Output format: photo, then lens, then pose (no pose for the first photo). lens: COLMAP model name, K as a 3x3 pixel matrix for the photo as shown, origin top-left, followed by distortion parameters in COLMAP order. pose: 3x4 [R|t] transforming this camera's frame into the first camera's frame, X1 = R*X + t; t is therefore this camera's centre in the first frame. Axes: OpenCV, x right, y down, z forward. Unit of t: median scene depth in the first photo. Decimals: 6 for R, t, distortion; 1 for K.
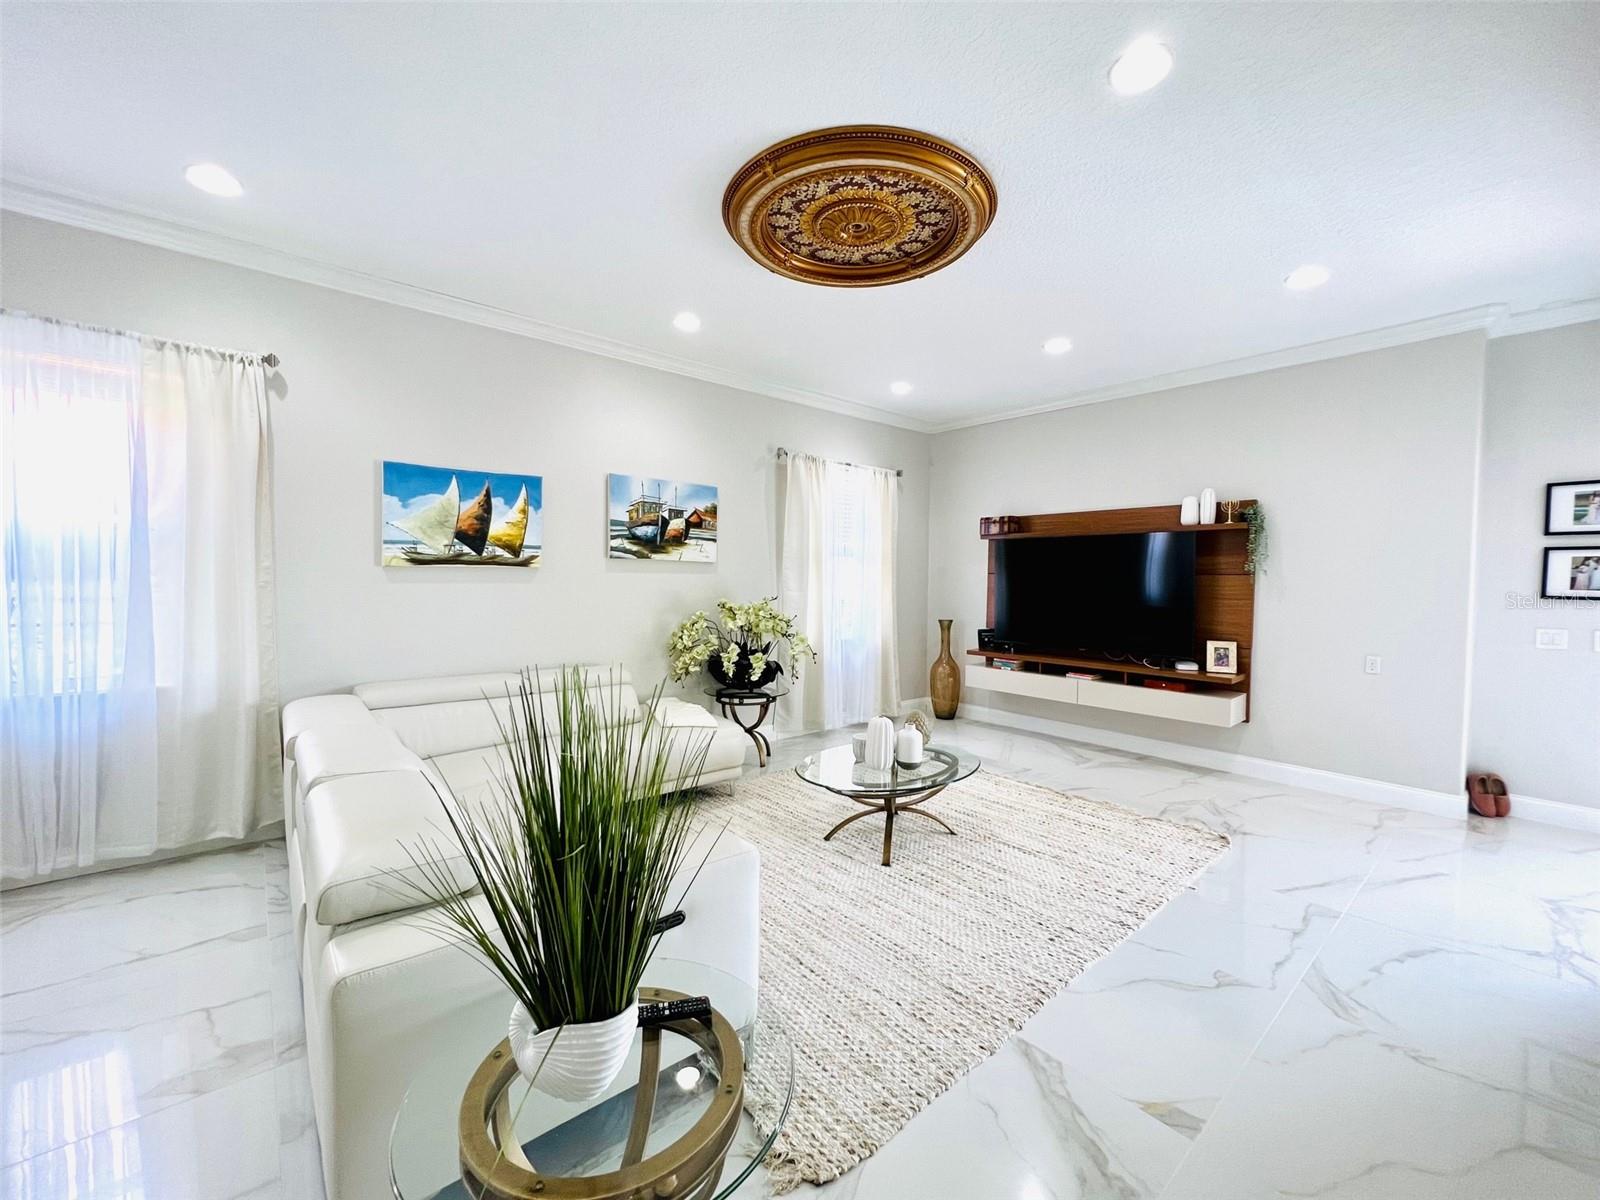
lens RADIAL K [[637.9, 0, 796.3], [0, 637.9, 595.4], [0, 0, 1]] dist [0.003724, 0.000315]
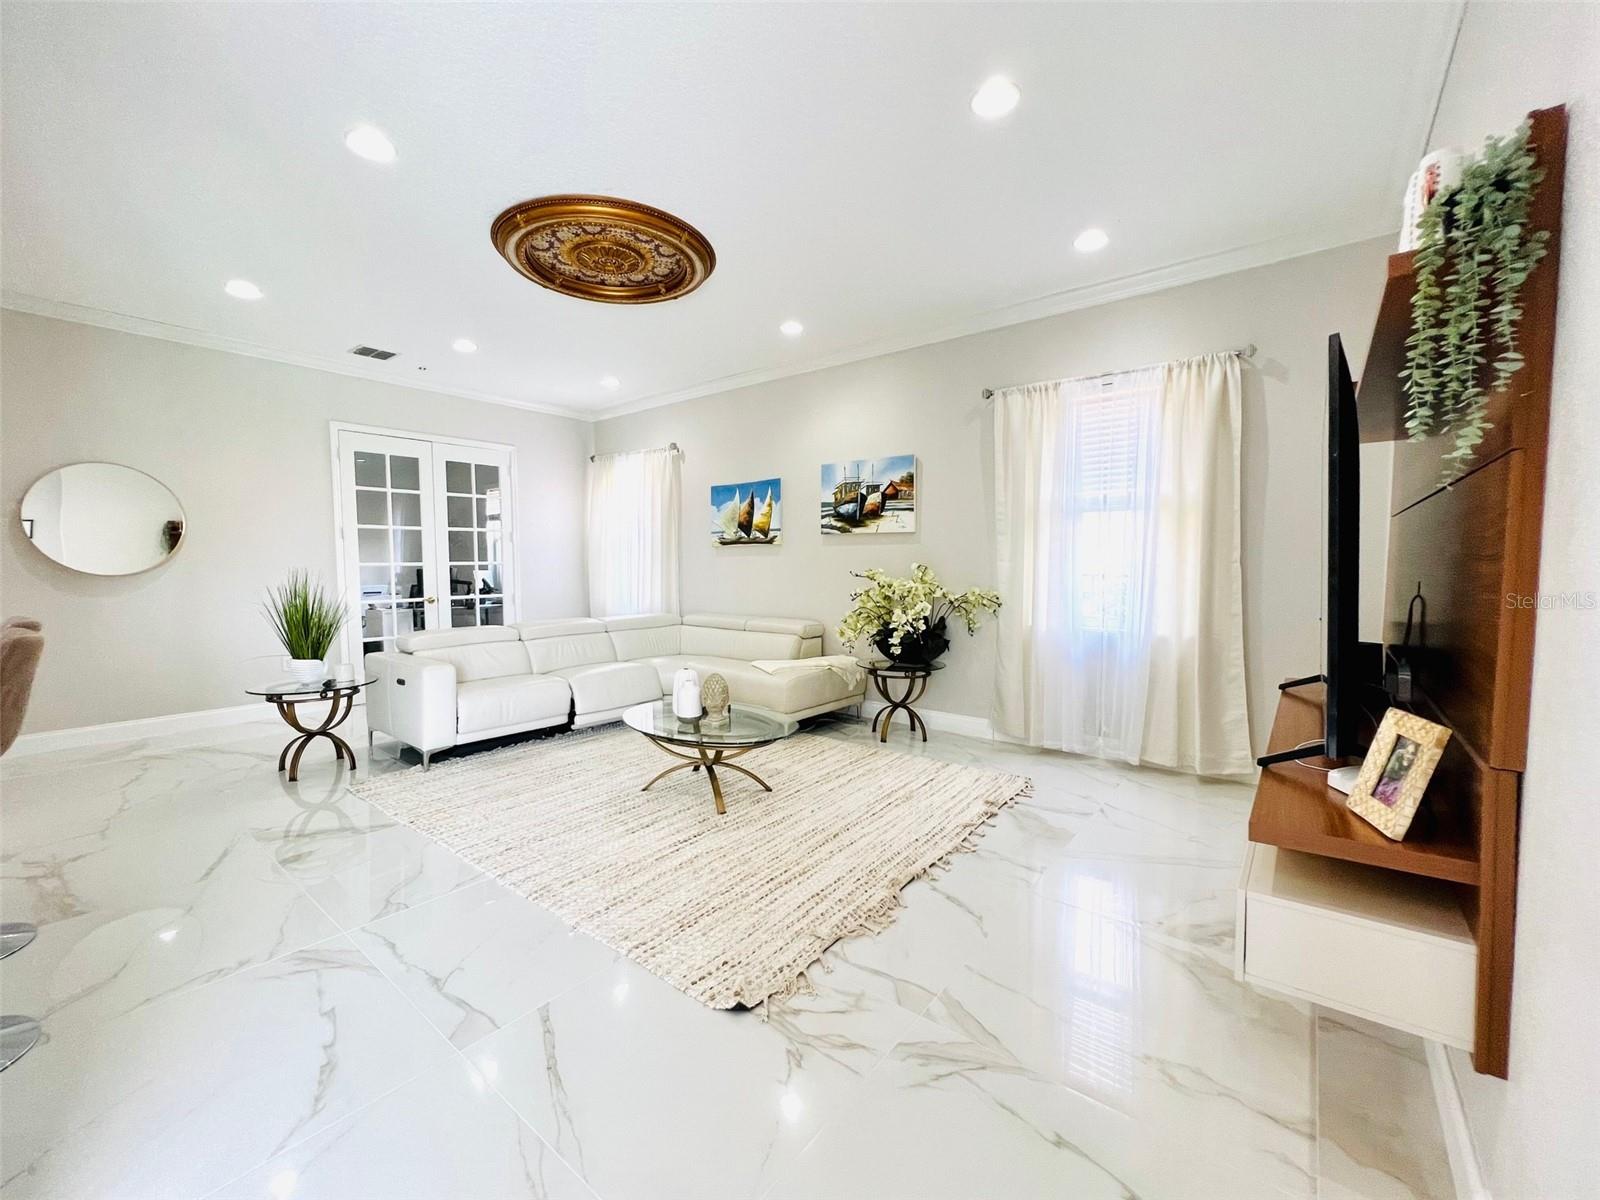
lens RADIAL K [[637.9, 0, 796.2], [0, 637.9, 592.8], [0, 0, 1]] dist [0.003724, 0.000315]
pose [[0.200221, 0.033207, -0.979188, 0.884663], [-0.022862, 0.999312, 0.029215, 0.018864], [0.979484, 0.016537, 0.200842, 0.697303]]
